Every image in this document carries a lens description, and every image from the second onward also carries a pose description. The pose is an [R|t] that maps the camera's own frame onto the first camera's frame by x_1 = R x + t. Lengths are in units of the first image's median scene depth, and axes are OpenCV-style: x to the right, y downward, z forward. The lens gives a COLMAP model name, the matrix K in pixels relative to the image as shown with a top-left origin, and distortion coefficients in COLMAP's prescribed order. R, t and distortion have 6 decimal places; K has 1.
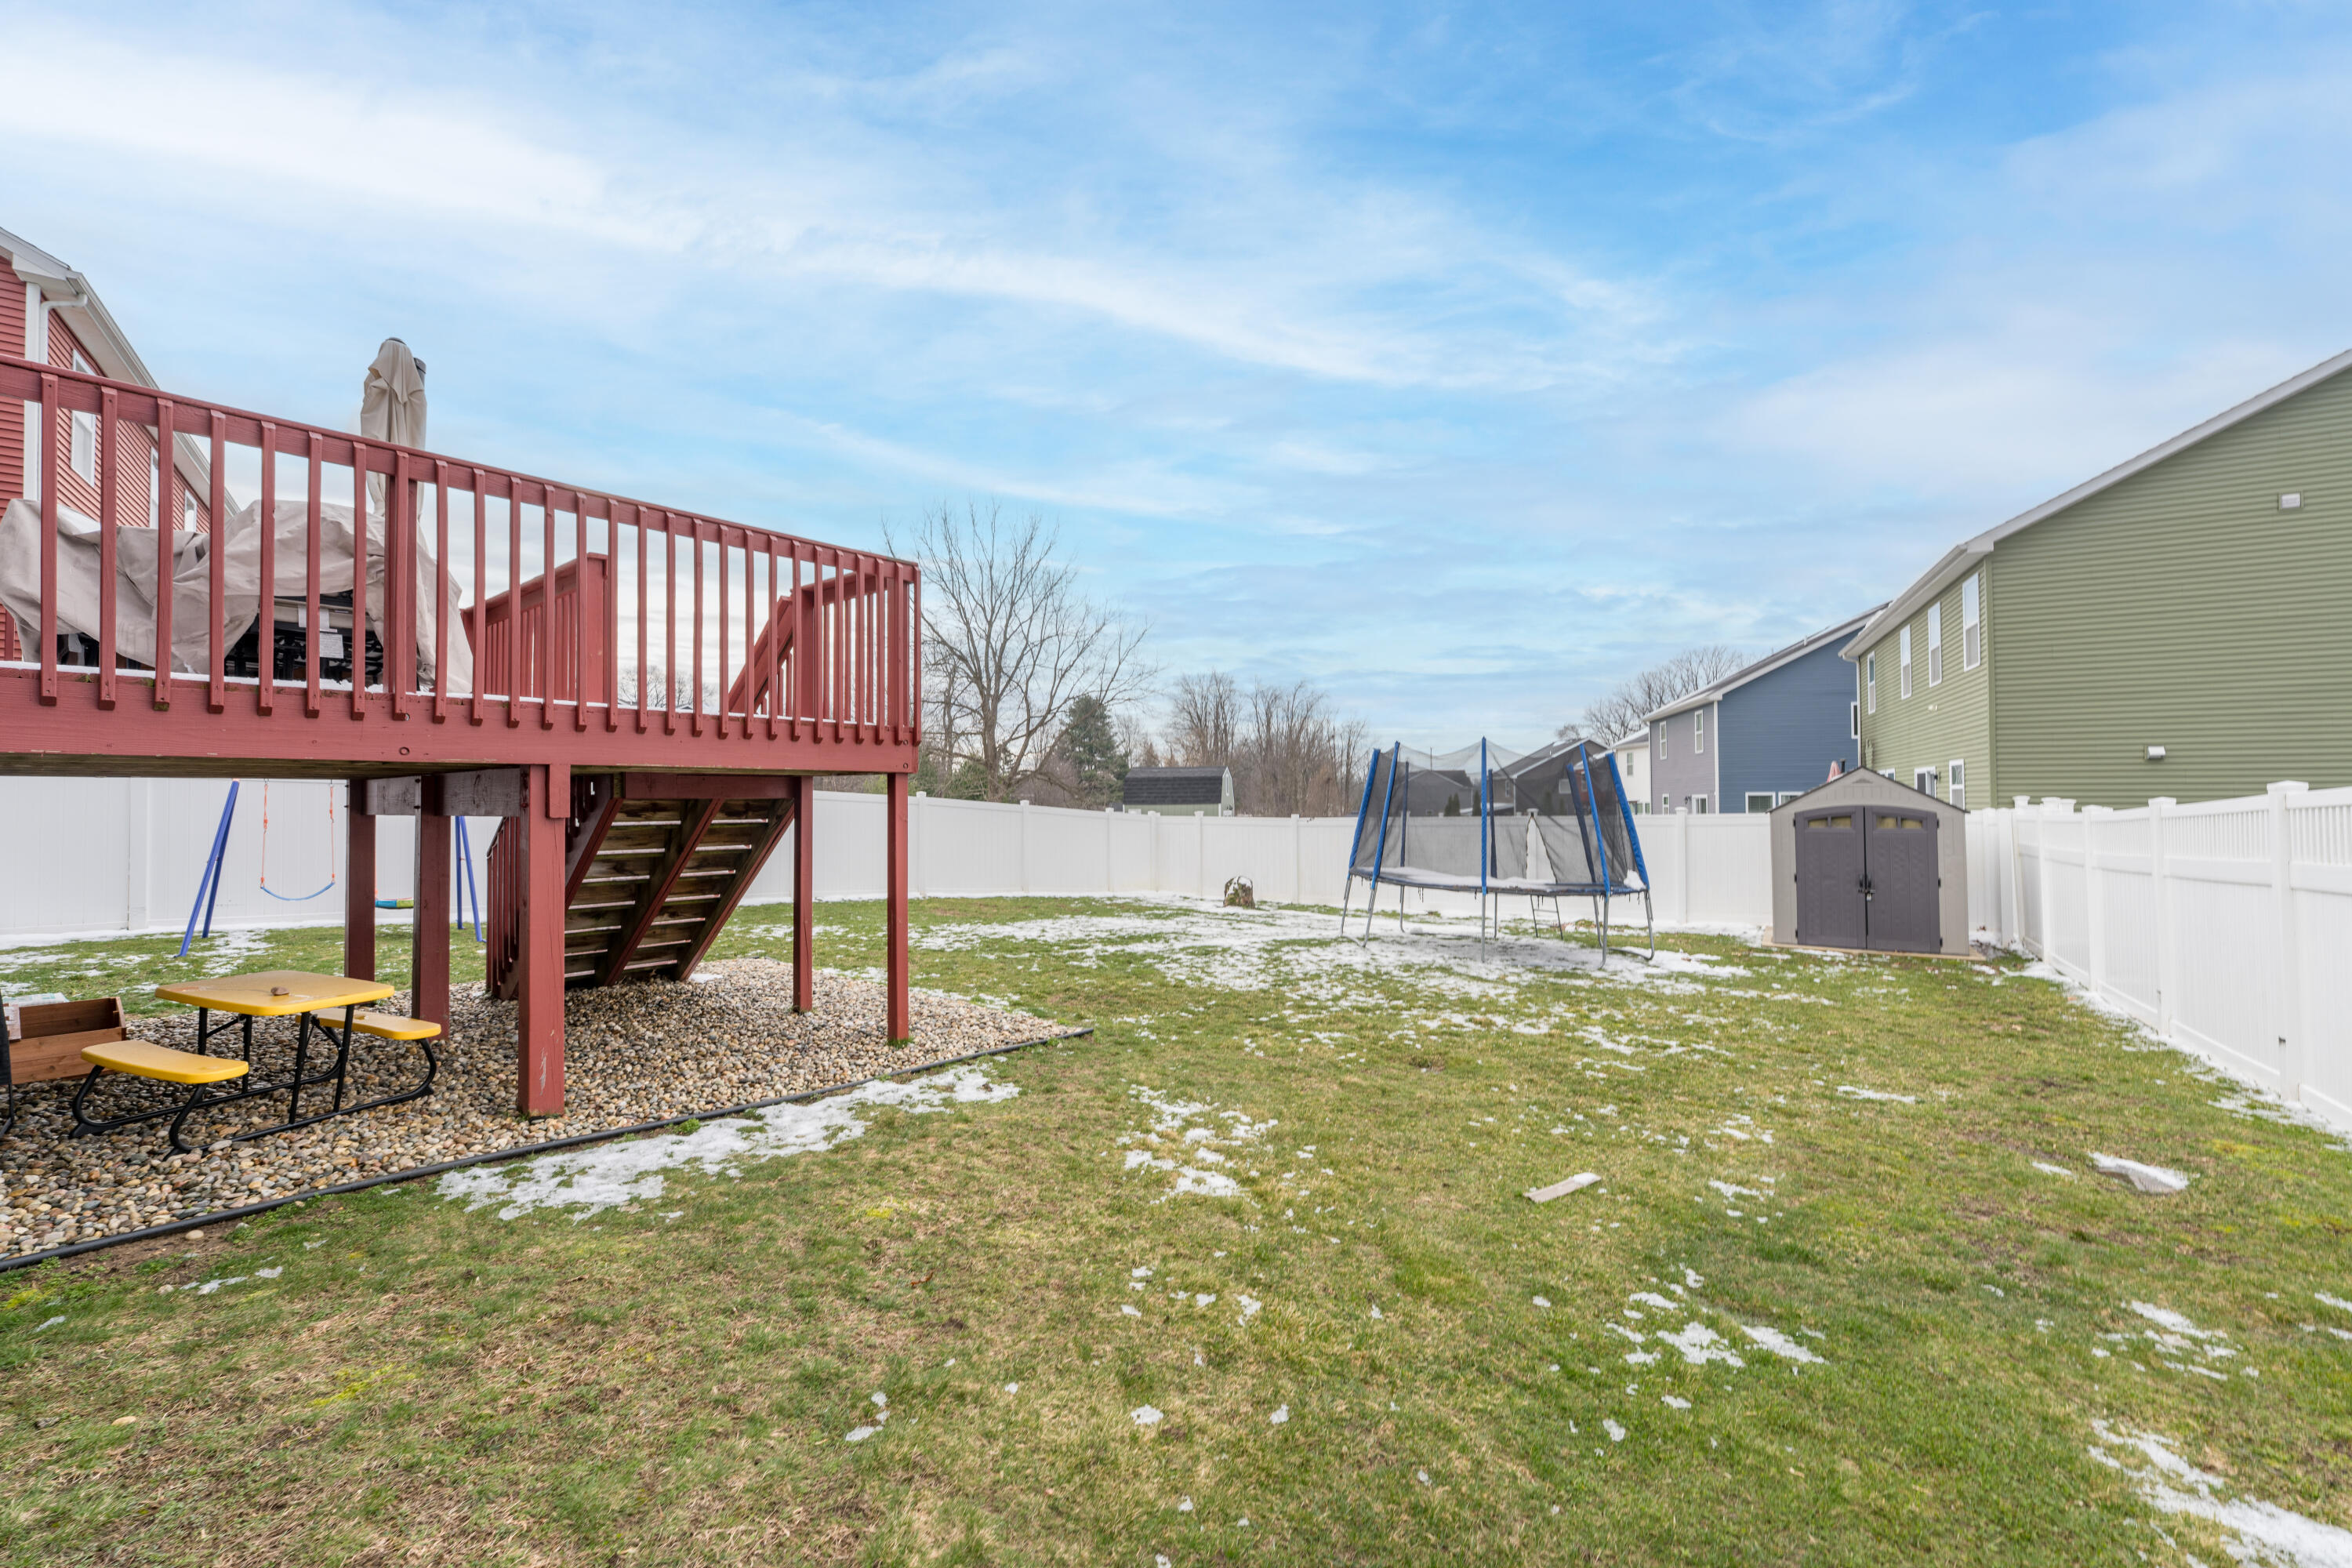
lens RADIAL K [[946.8, 0, 1176.0], [0, 946.8, 784.0], [0, 0, 1]] dist [0.000467, 0.000143]
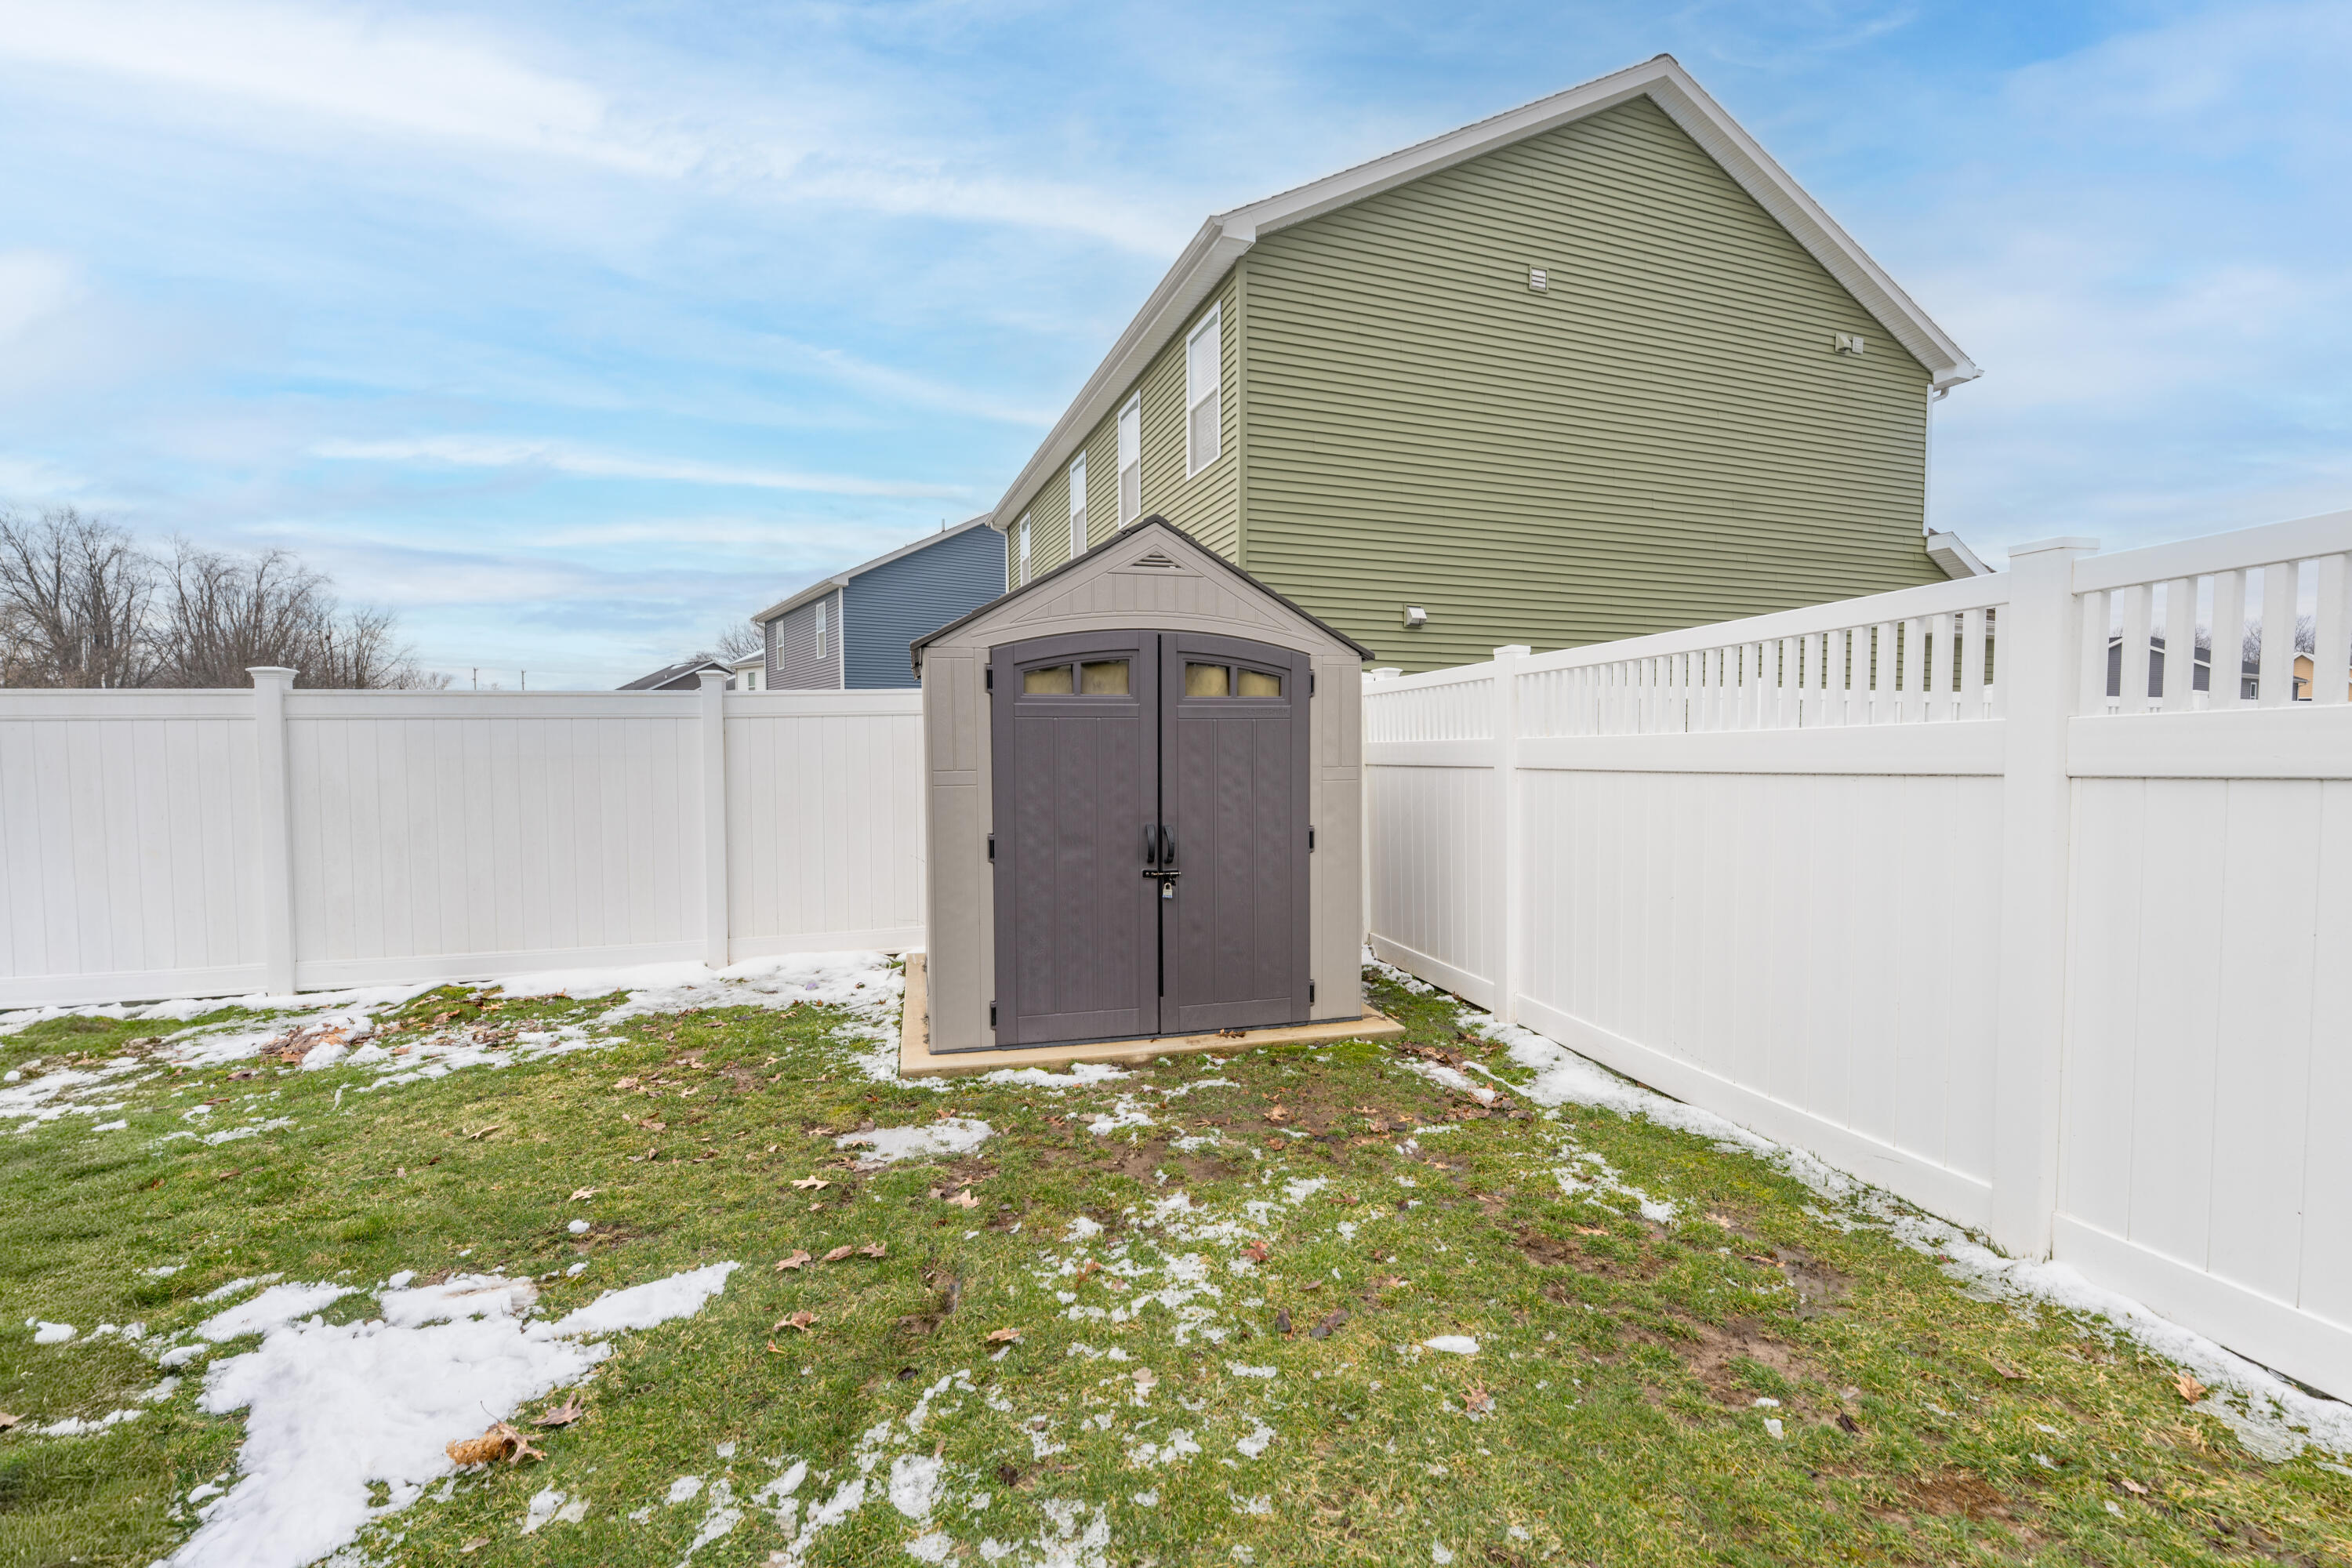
lens RADIAL K [[946.8, 0, 1176.0], [0, 946.8, 784.0], [0, 0, 1]] dist [0.000467, 0.000143]
pose [[0.666664, -0.026682, 0.744881, 0.446790], [-0.018217, 0.998477, 0.052070, 0.057812], [-0.745136, -0.048283, 0.665163, 0.721665]]
